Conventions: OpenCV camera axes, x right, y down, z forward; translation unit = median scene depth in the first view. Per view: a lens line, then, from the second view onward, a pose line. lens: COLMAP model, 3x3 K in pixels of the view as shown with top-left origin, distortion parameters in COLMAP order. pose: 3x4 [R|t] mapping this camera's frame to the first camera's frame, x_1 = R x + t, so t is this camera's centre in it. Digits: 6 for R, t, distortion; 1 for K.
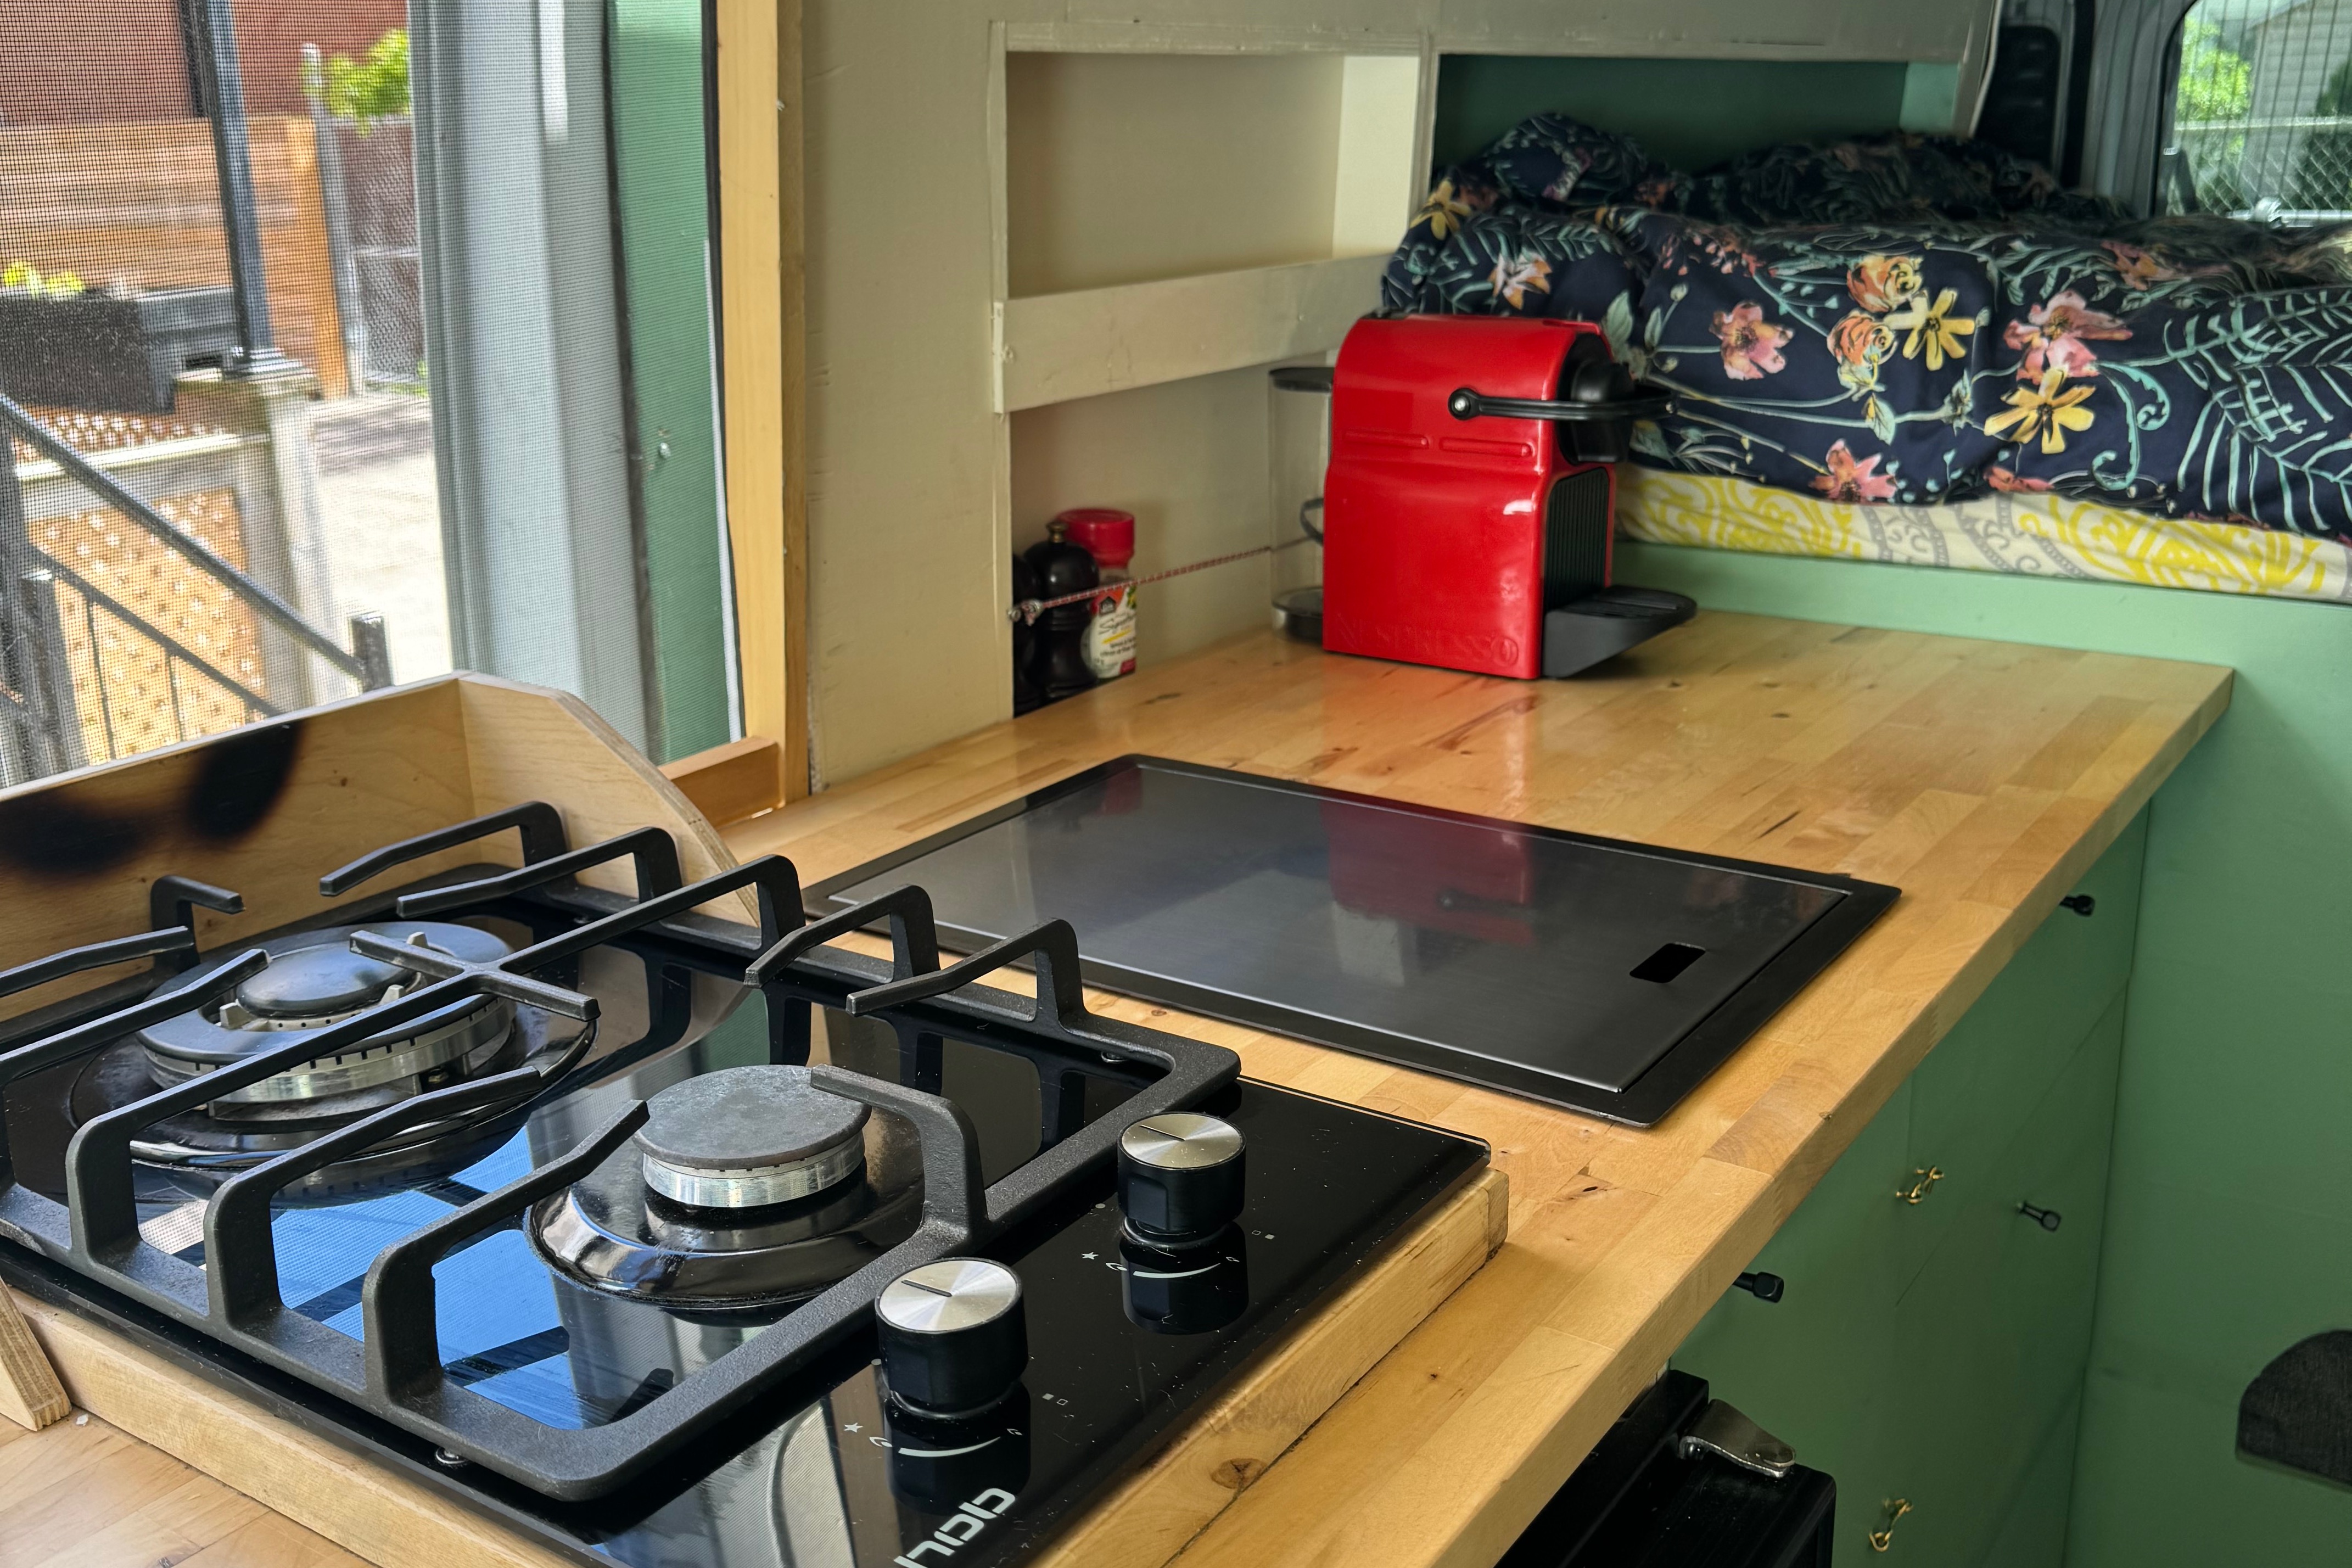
lens RADIAL K [[2128.0, 0, 1176.0], [0, 2128.0, 784.0], [0, 0, 1]] dist [0.160758, -0.322711]
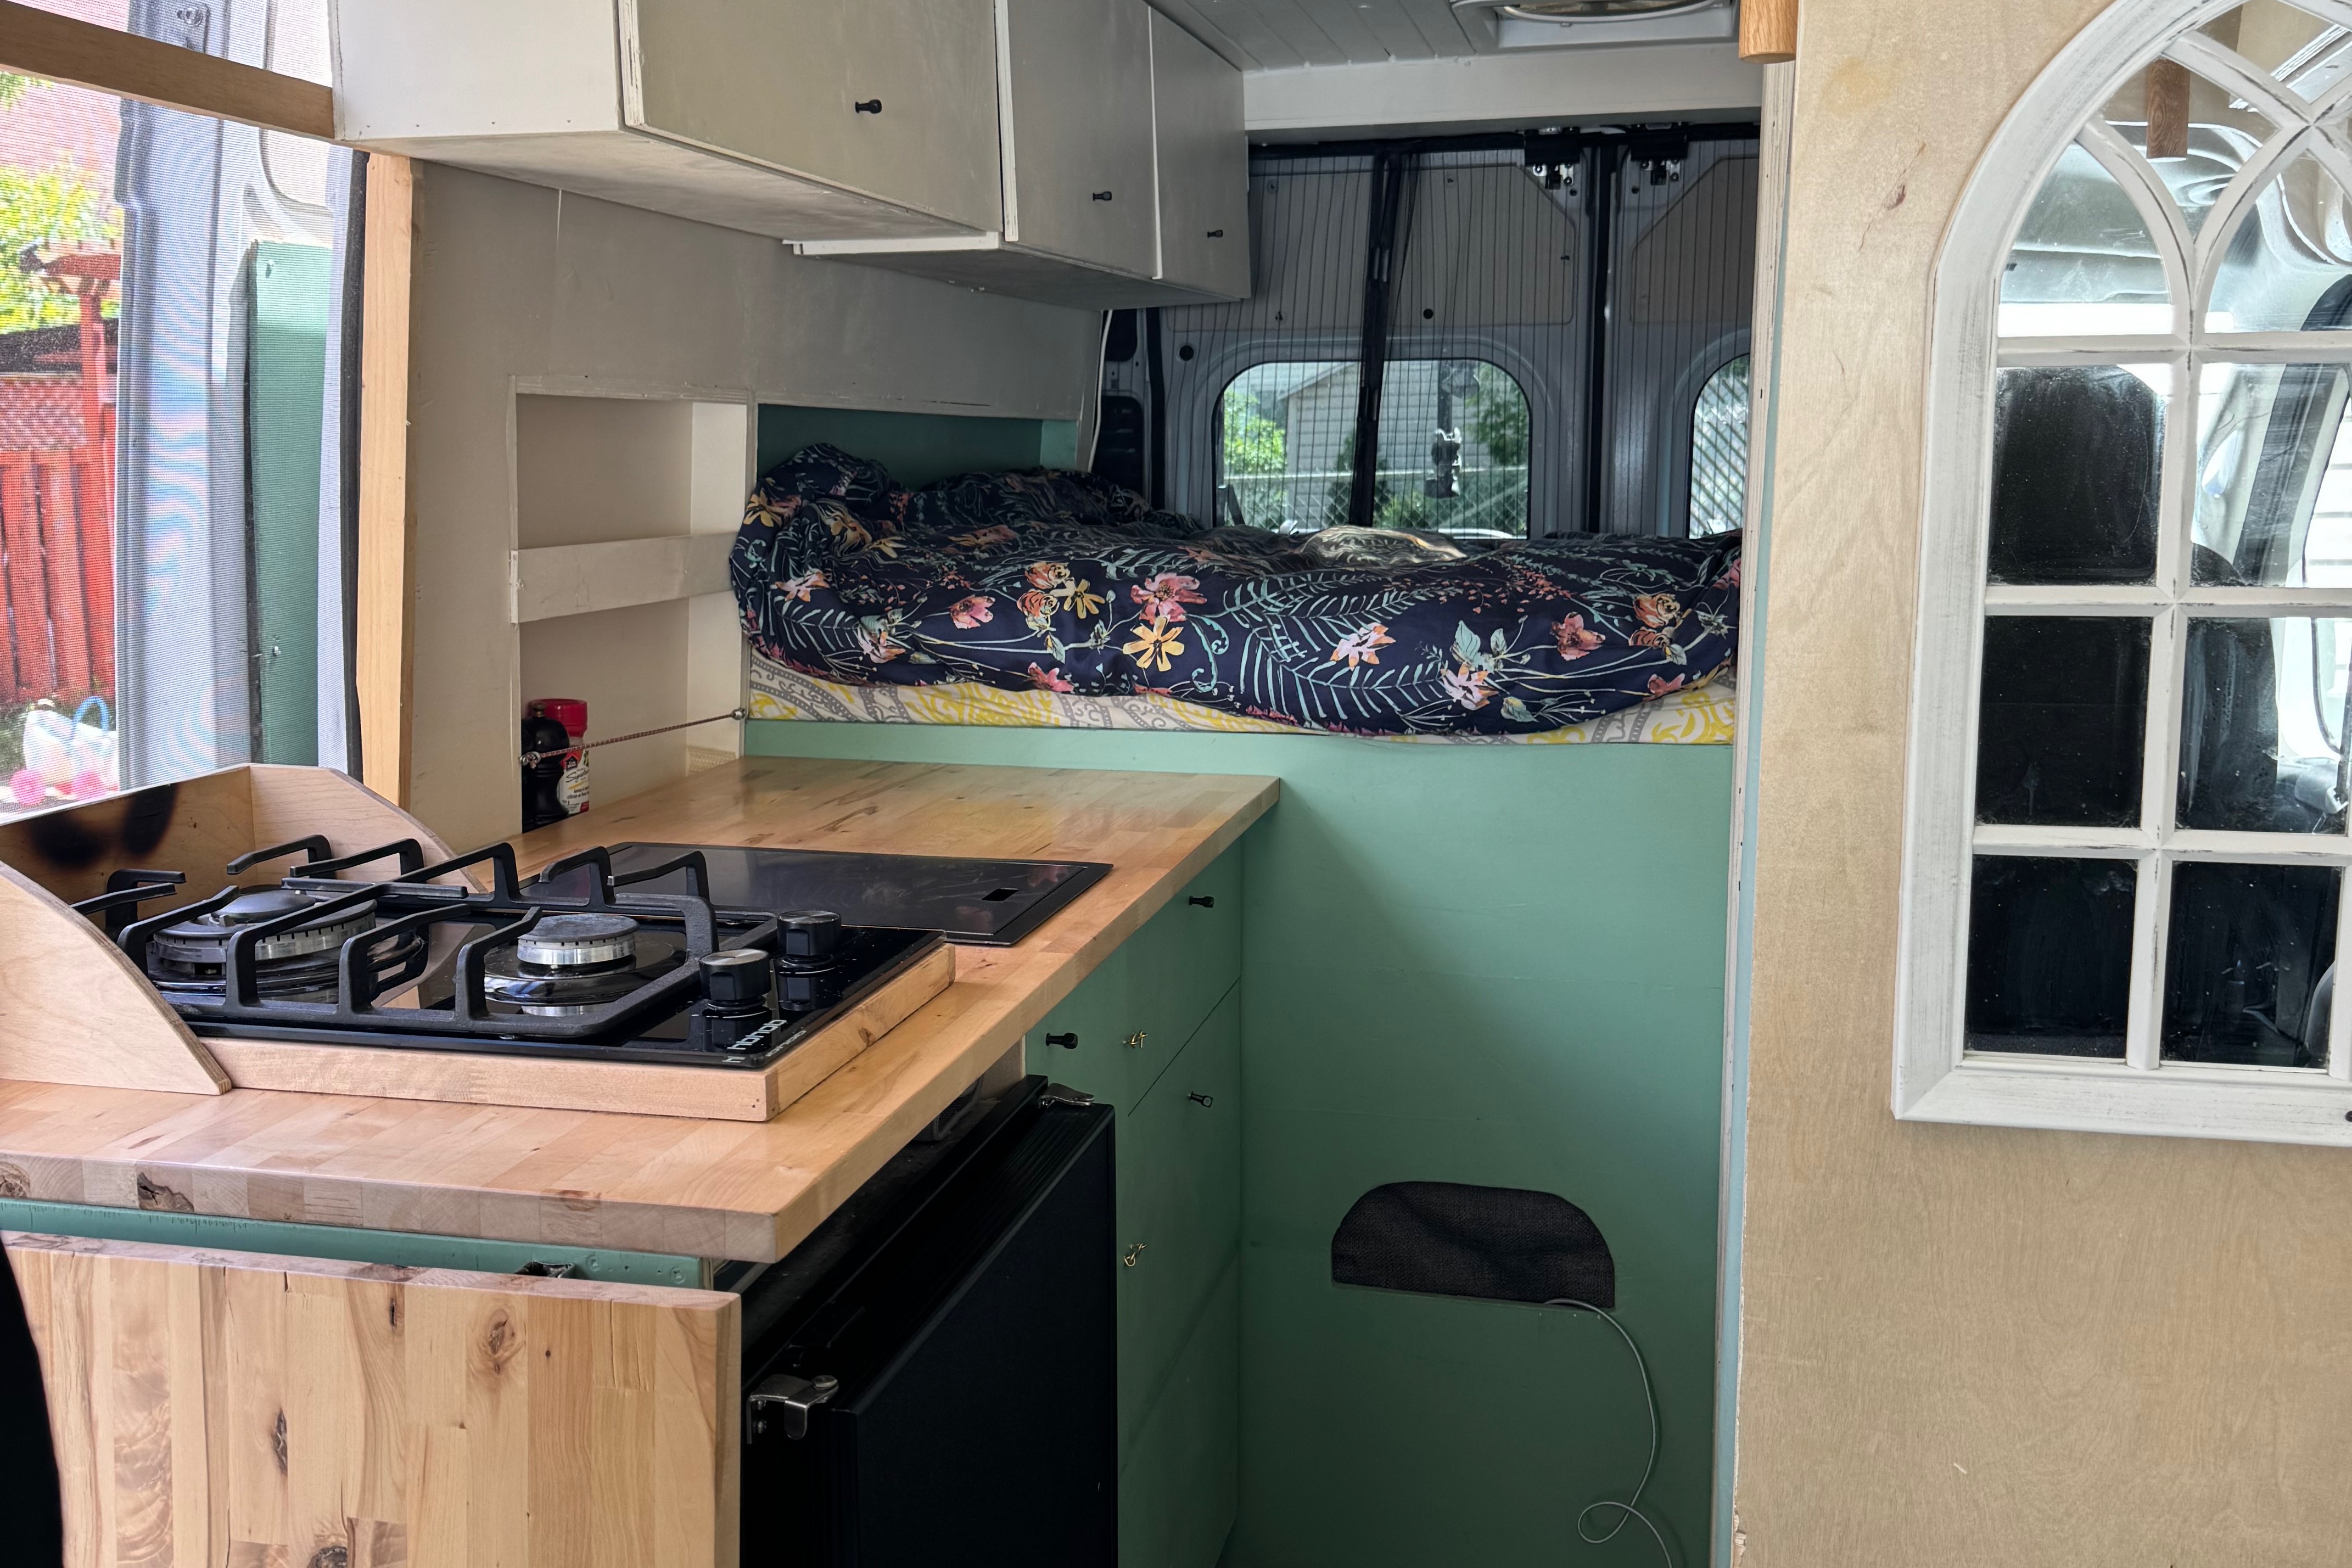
lens RADIAL K [[2128.0, 0, 1176.0], [0, 2128.0, 784.0], [0, 0, 1]] dist [0.160758, -0.322711]
pose [[0.925007, -0.036741, 0.378168, -0.199706], [0.092729, 0.987047, -0.130920, 0.154146], [-0.368460, 0.156169, 0.916433, -0.462531]]
